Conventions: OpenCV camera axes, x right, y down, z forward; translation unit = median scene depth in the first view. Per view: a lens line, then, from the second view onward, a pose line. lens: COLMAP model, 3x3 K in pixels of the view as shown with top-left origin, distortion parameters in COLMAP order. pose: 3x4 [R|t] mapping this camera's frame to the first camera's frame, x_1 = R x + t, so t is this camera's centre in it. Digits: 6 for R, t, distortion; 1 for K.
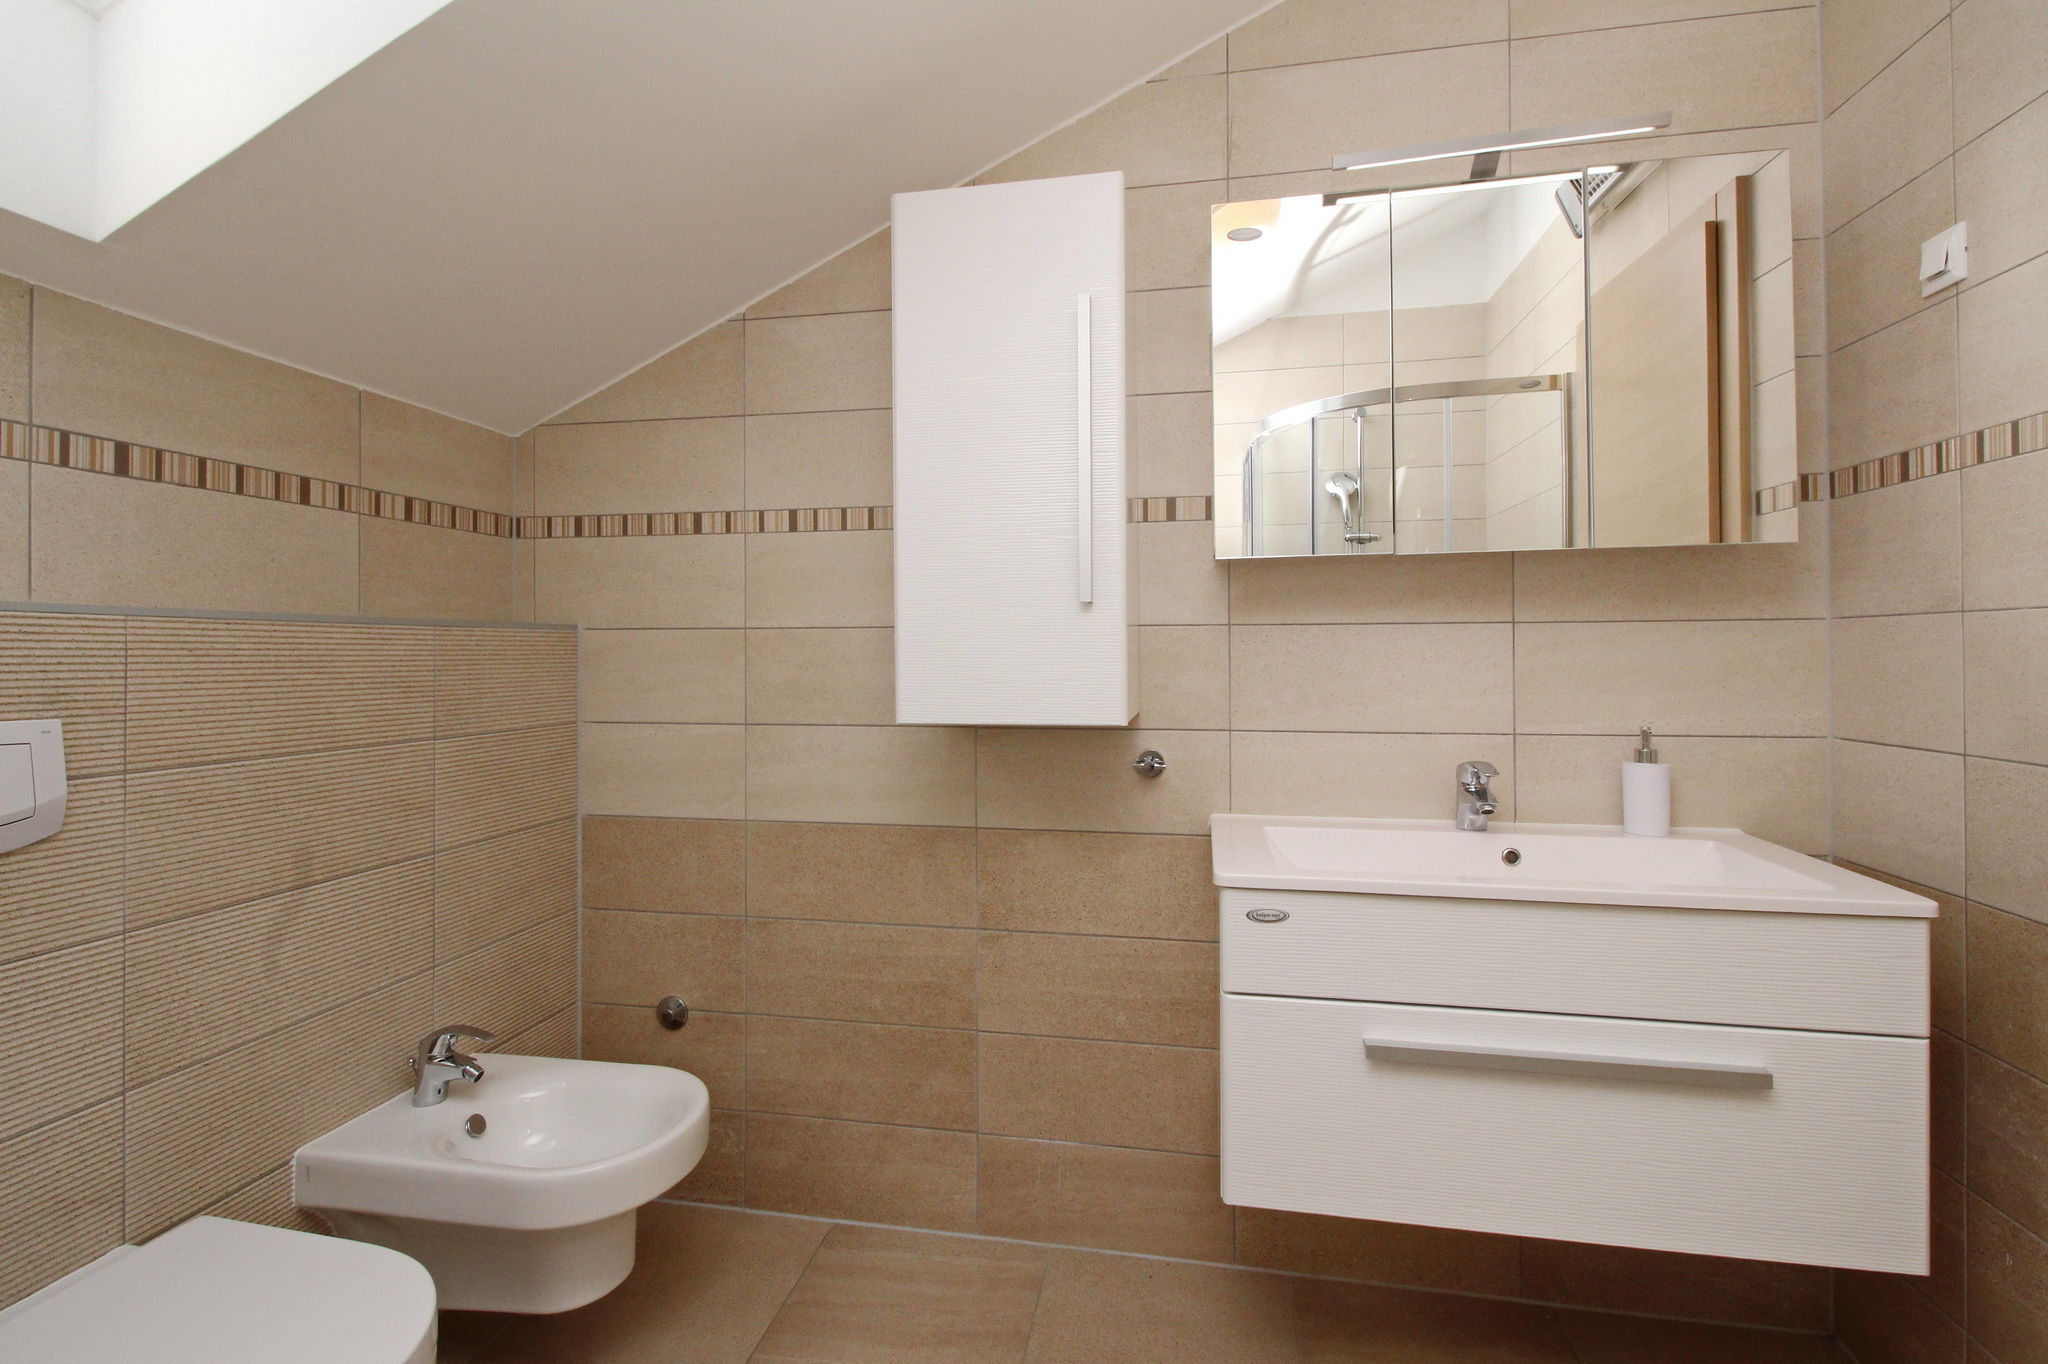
lens RADIAL K [[946.7, 0, 1035.0], [0, 946.7, 664.1], [0, 0, 1]] dist [-0.003098, -0.001194]
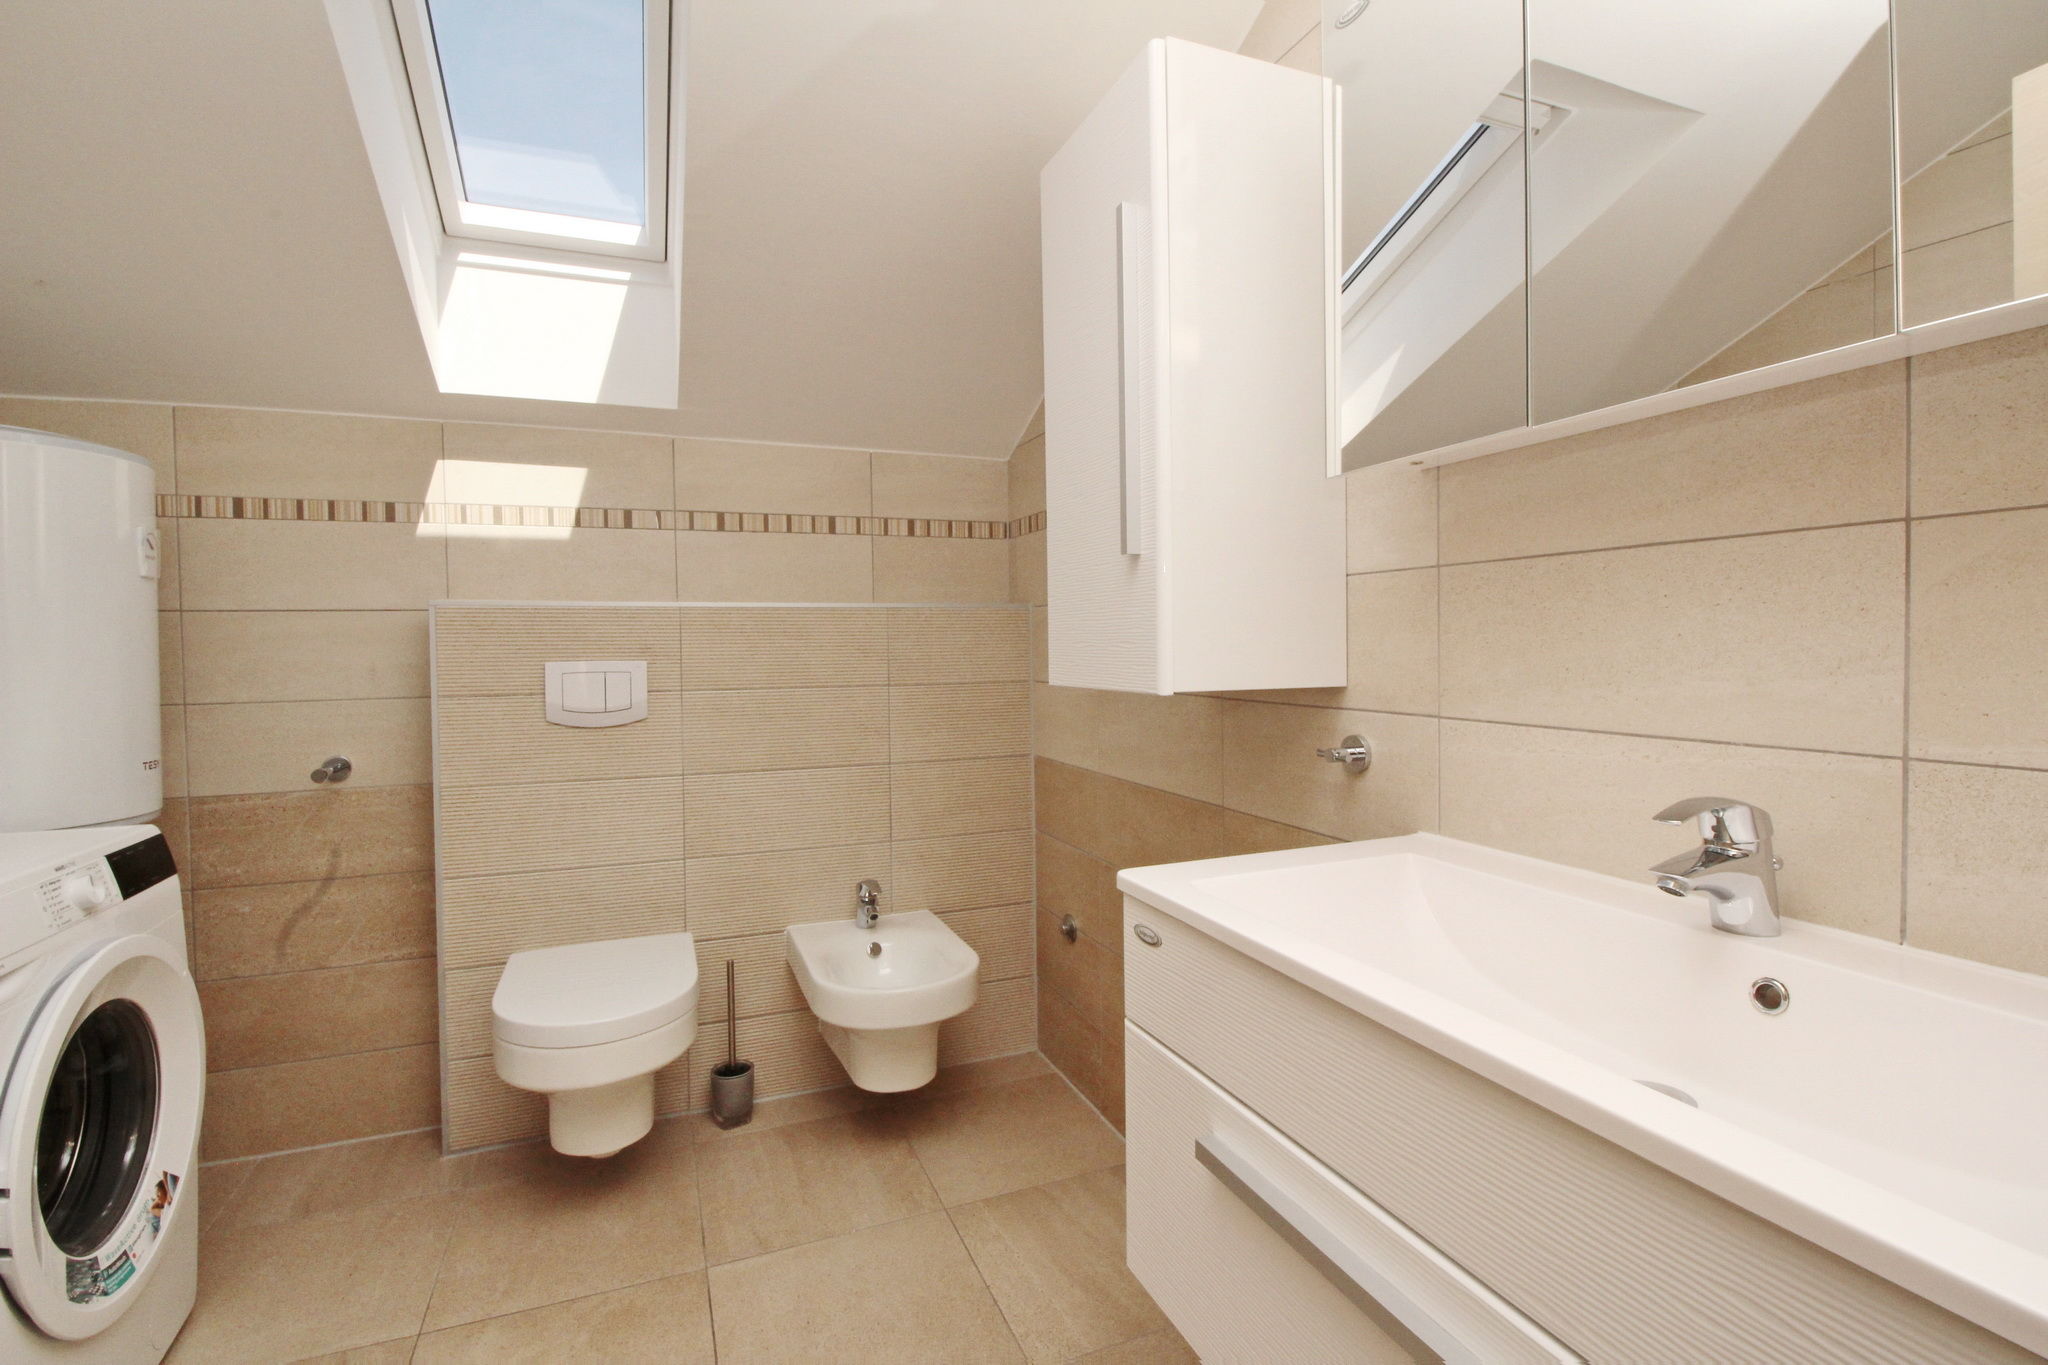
lens RADIAL K [[946.7, 0, 1040.0], [0, 946.7, 672.8], [0, 0, 1]] dist [-0.003098, -0.001194]
pose [[0.548564, 0.025956, -0.835706, 0.718755], [-0.000659, 0.999531, 0.030612, 0.014794], [0.836108, -0.016242, 0.548324, 0.400079]]
